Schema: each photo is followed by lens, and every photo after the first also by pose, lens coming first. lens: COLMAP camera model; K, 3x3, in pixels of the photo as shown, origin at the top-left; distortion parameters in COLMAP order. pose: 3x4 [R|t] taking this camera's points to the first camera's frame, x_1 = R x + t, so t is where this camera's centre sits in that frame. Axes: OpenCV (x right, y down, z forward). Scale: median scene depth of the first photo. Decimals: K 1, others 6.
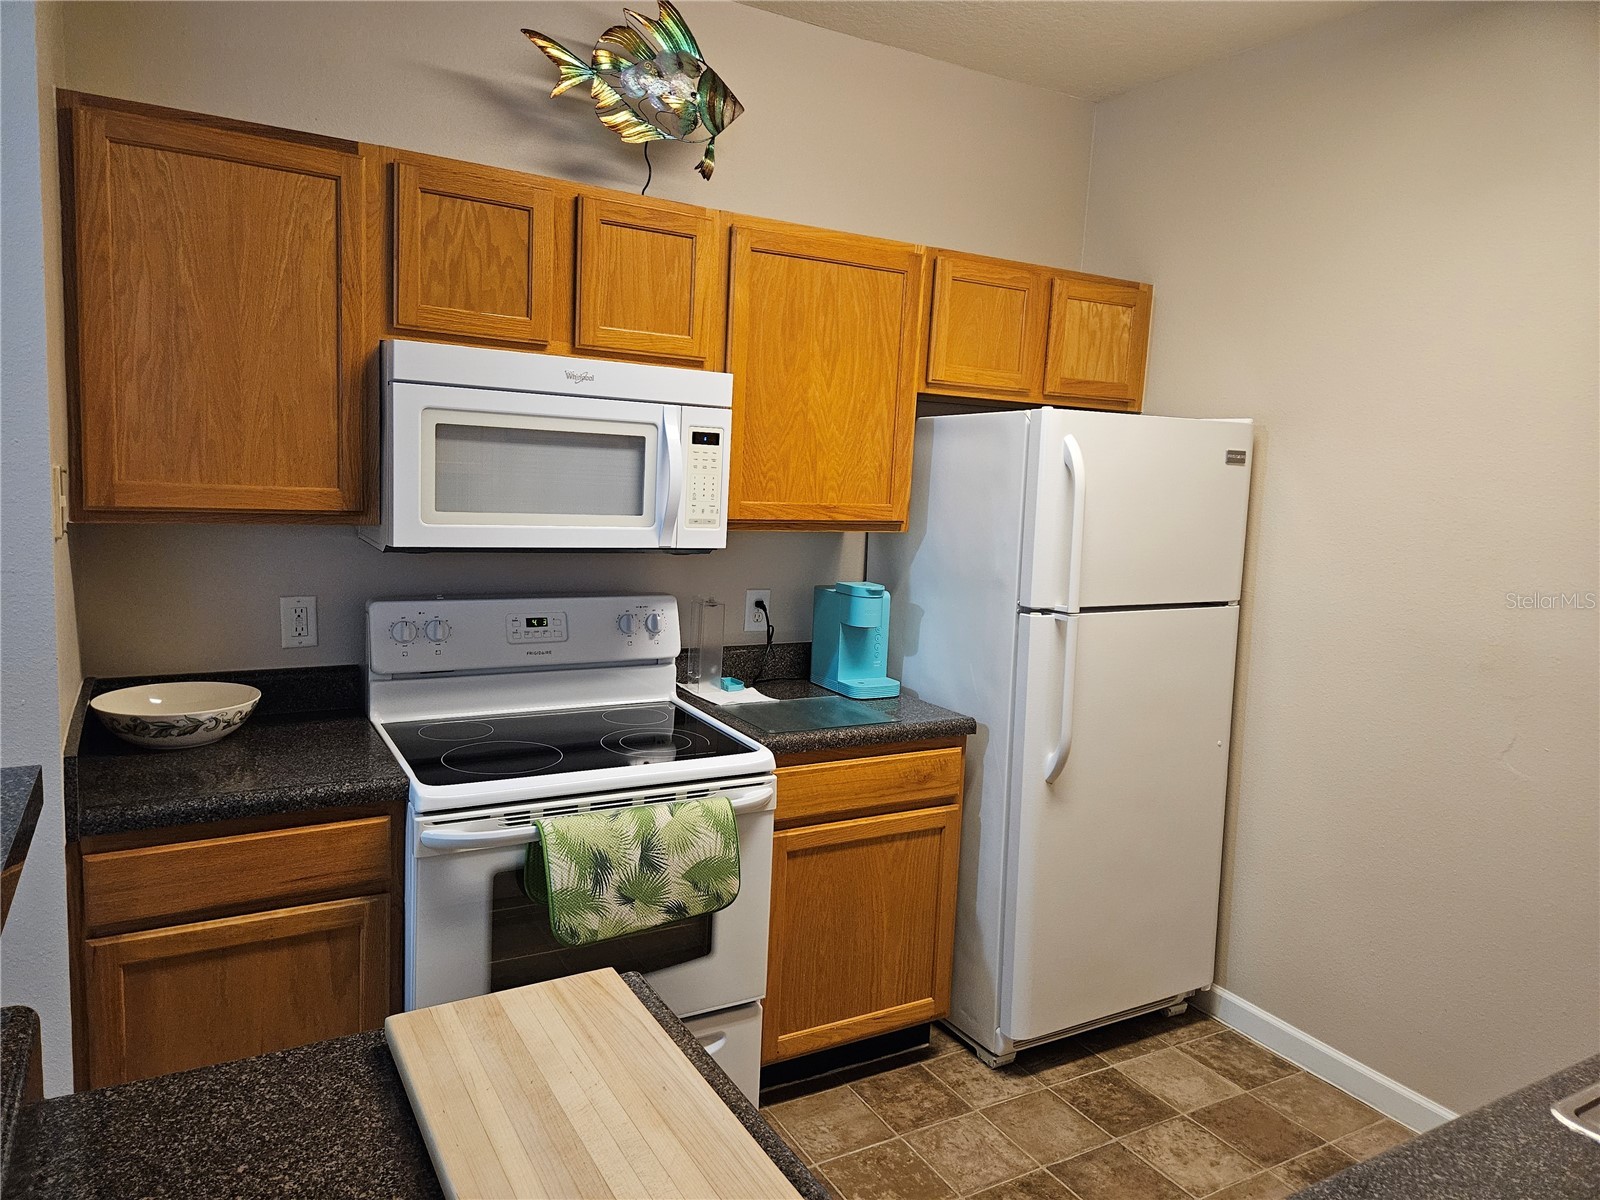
lens RADIAL K [[1098.5, 0, 800.0], [0, 1098.5, 600.0], [0, 0, 1]] dist [0.036620, -0.000950]
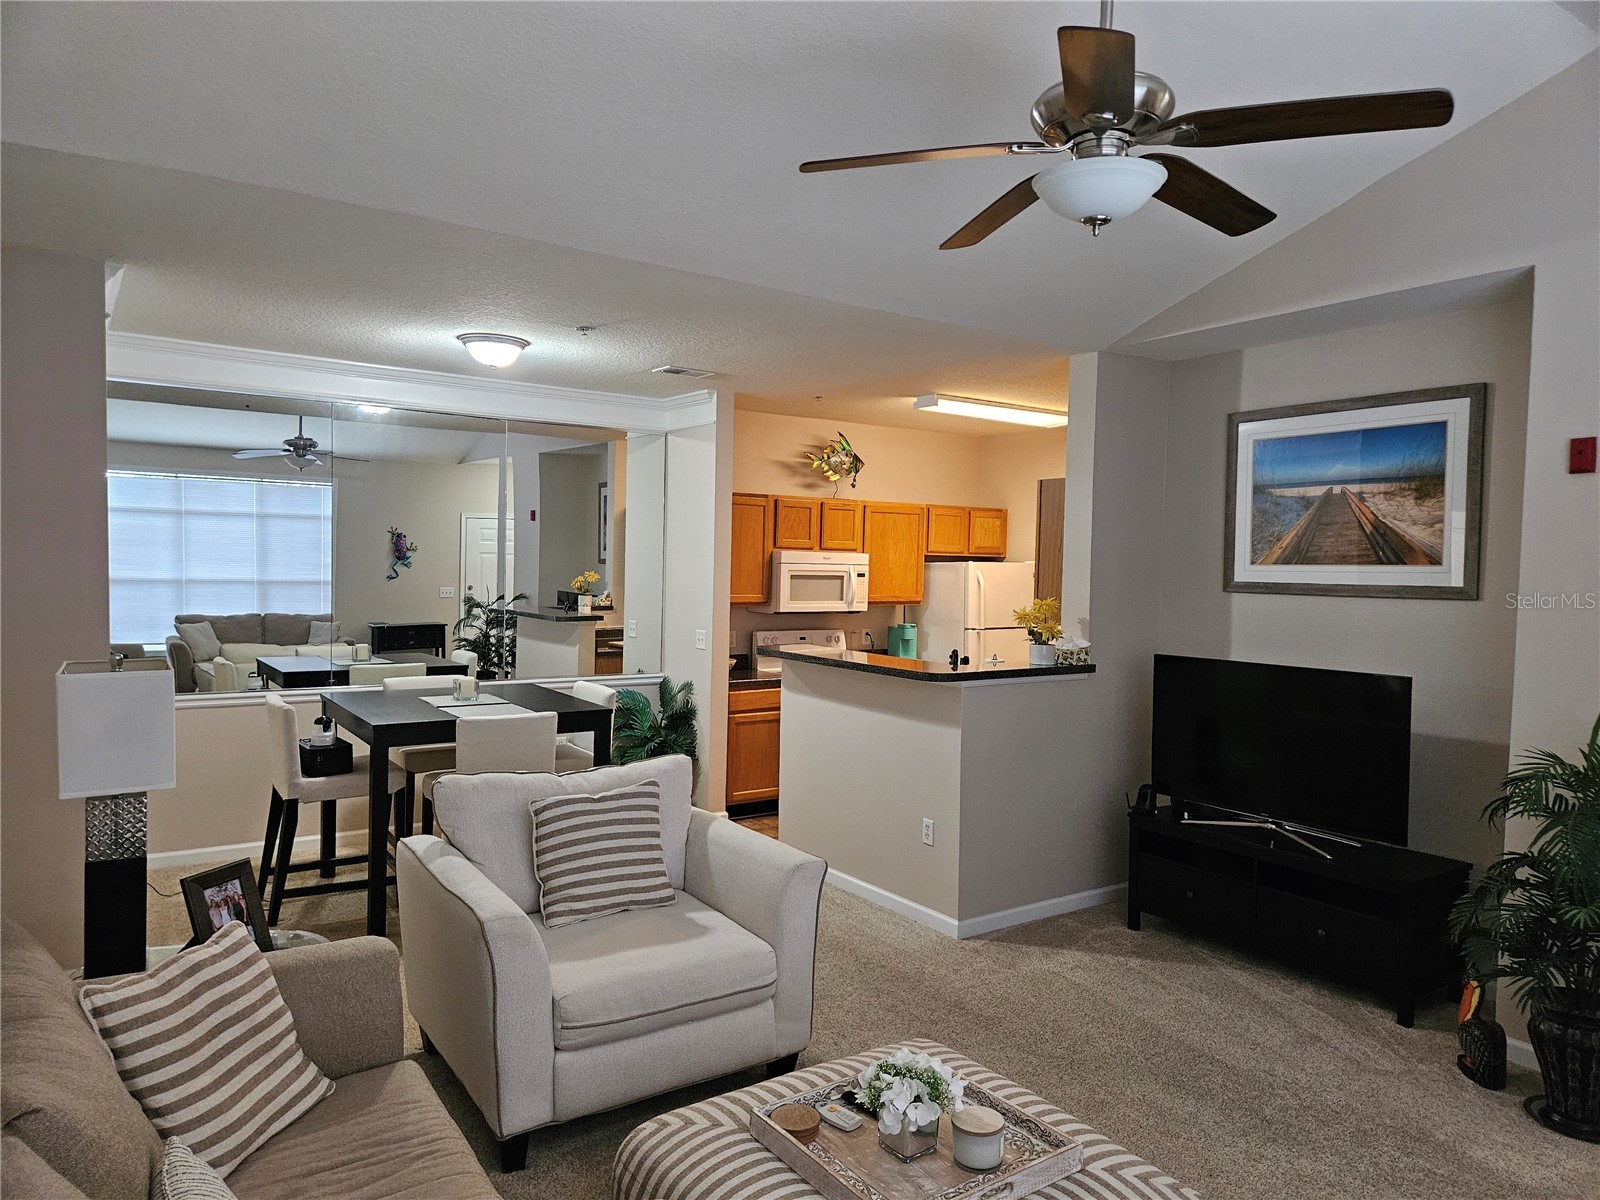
lens RADIAL K [[1098.5, 0, 800.0], [0, 1098.5, 600.0], [0, 0, 1]] dist [0.036620, -0.000950]
pose [[0.997491, -0.029230, 0.064484, -0.433621], [0.034423, 0.996124, -0.080949, 0.156119], [-0.061868, 0.082966, 0.994630, -1.932639]]
